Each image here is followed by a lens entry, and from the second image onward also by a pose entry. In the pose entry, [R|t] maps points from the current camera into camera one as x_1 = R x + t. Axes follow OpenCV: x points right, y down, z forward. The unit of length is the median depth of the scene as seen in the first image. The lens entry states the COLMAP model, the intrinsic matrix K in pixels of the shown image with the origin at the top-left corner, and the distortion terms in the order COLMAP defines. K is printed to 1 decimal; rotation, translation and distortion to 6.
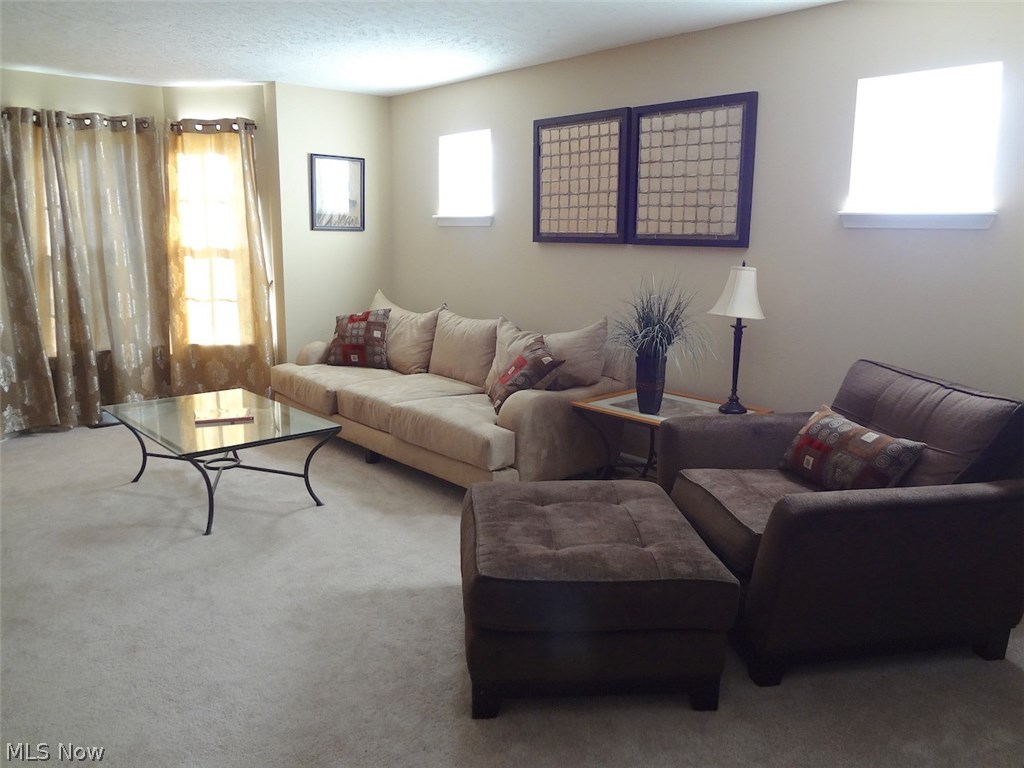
lens RADIAL K [[749.2, 0, 509.5], [0, 749.2, 389.3], [0, 0, 1]] dist [-0.062331, 0.011373]
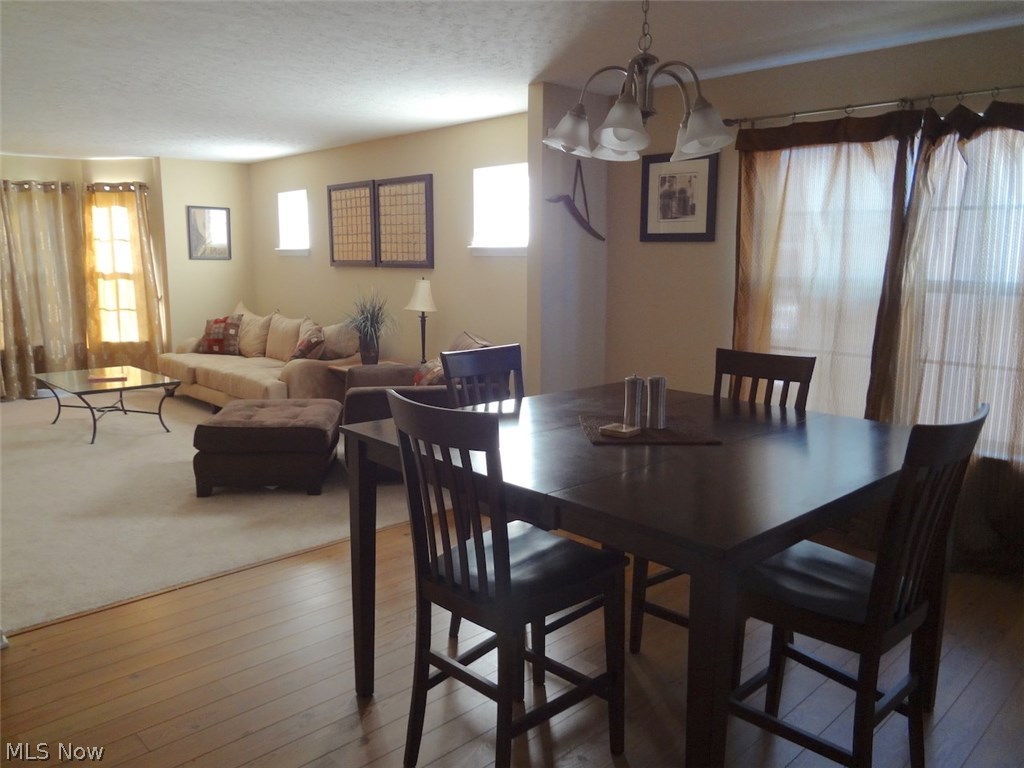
lens RADIAL K [[749.2, 0, 517.4], [0, 749.2, 387.9], [0, 0, 1]] dist [-0.062331, 0.011373]
pose [[0.998716, -0.014997, 0.048395, 0.312301], [0.016483, 0.999400, -0.030450, 0.090490], [-0.047910, 0.031209, 0.998364, -0.463739]]
